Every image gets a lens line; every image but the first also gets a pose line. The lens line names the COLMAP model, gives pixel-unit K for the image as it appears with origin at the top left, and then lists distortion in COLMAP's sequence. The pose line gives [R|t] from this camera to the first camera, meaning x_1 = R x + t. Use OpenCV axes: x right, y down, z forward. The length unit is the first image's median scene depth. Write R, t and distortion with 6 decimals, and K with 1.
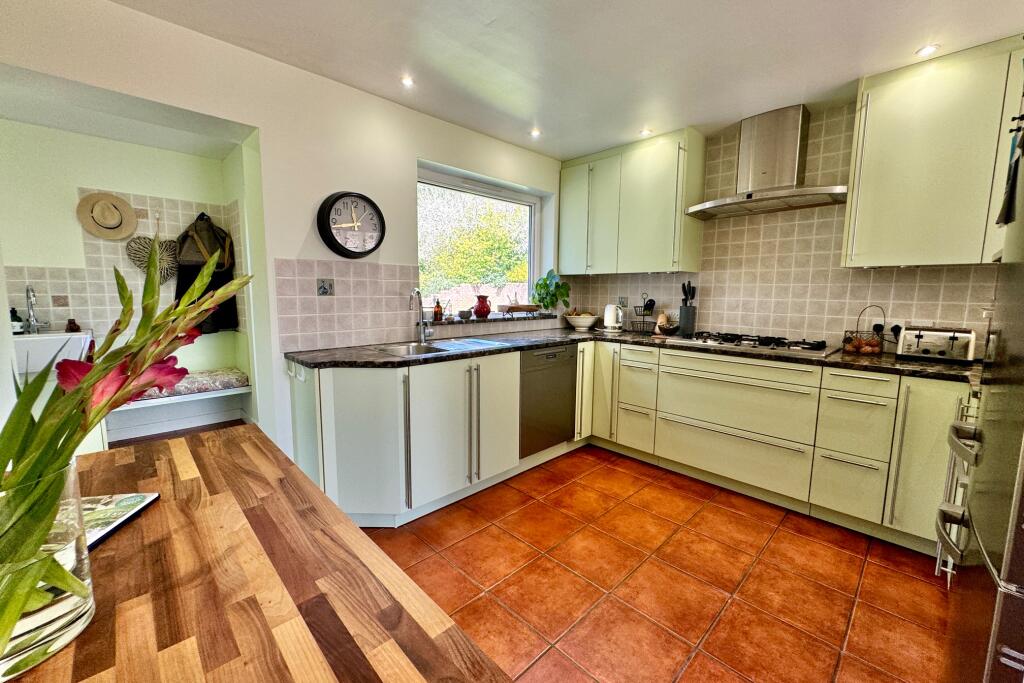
lens RADIAL K [[409.2, 0, 513.5], [0, 409.2, 340.9], [0, 0, 1]] dist [-0.004572, -0.000310]
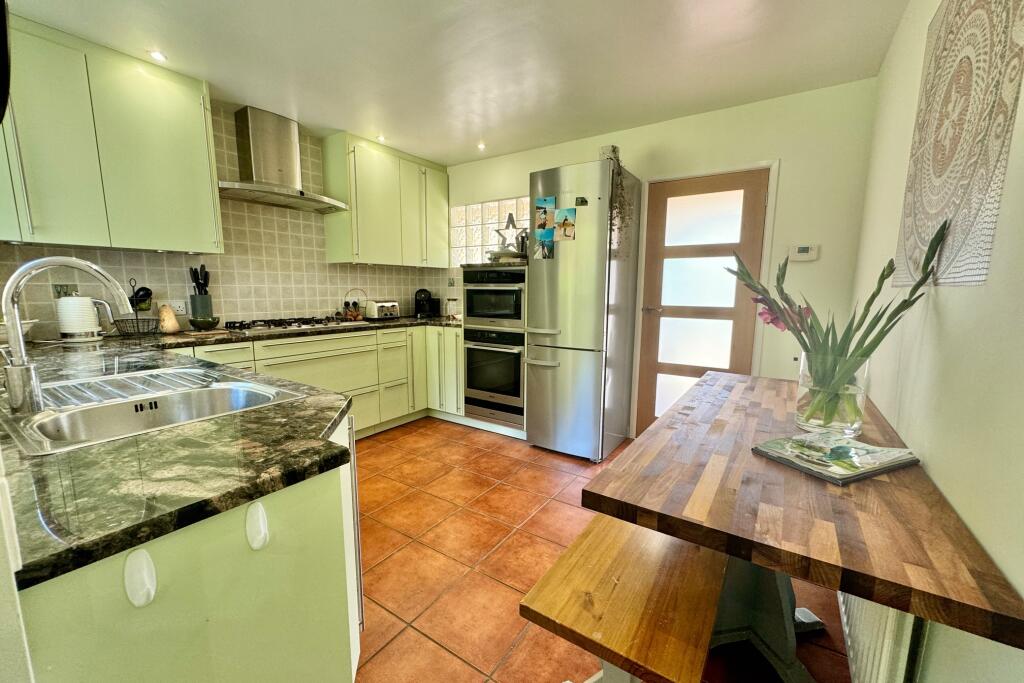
lens RADIAL K [[409.2, 0, 512.8], [0, 409.2, 345.2], [0, 0, 1]] dist [-0.004572, -0.000310]
pose [[-0.210287, -0.145515, 0.966750, -0.672383], [0.107950, 0.979358, 0.170894, -0.070591], [-0.971662, 0.140298, -0.190238, 0.677729]]
